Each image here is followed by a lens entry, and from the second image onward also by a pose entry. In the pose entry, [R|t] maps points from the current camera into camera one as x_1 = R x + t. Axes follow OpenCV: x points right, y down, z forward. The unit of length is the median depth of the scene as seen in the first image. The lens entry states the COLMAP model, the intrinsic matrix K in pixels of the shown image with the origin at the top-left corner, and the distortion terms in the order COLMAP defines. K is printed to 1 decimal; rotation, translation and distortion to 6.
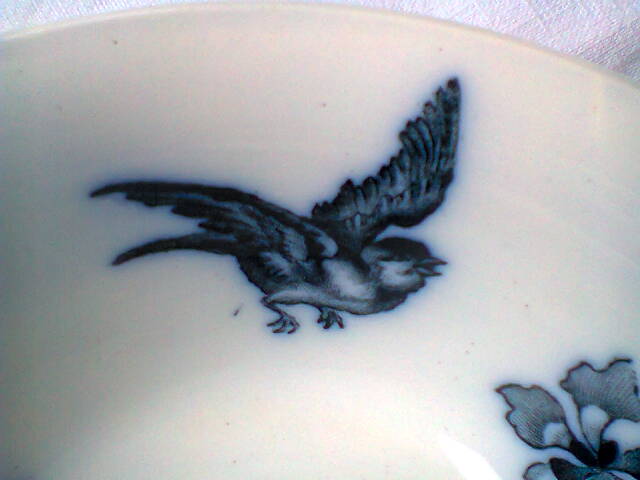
lens RADIAL K [[696.5, 0, 328.2], [0, 696.5, 230.3], [0, 0, 1]] dist [0.062886, 0.000000]
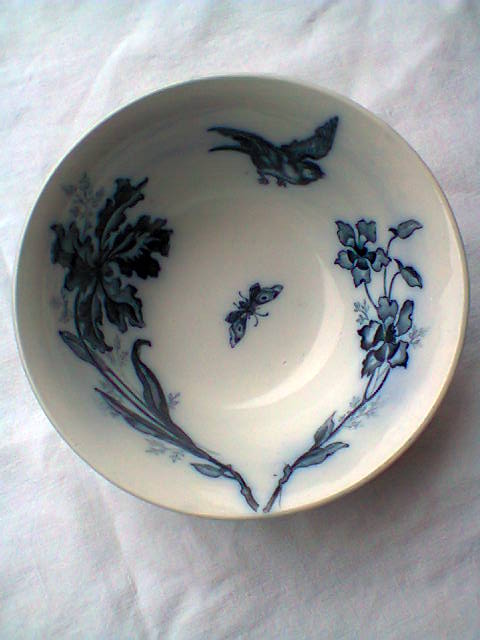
lens RADIAL K [[696.5, 0, 227.3], [0, 696.5, 307.7], [0, 0, 1]] dist [0.062886, 0.000000]
pose [[0.969971, 0.230700, -0.077026, 0.125659], [-0.180845, 0.895866, 0.405855, -0.520154], [0.162636, -0.379738, 0.910686, -1.725136]]
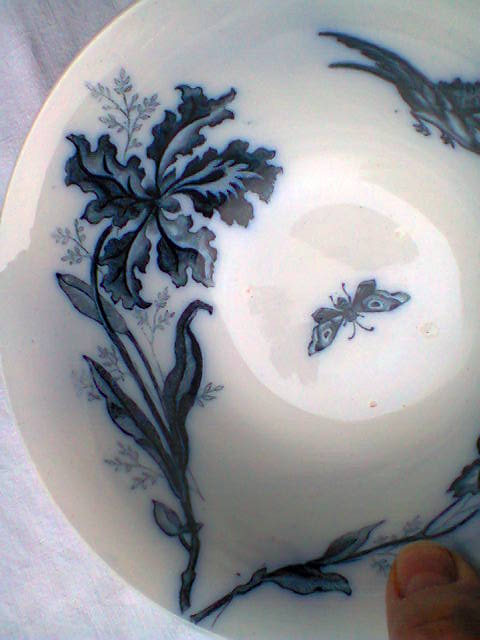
lens RADIAL K [[696.5, 0, 224.0], [0, 696.5, 302.2], [0, 0, 1]] dist [0.062886, 0.000000]
pose [[0.716095, 0.555605, -0.422505, 0.558249], [-0.167534, 0.724424, 0.668687, -0.631245], [0.677599, -0.408060, 0.611840, -0.488779]]
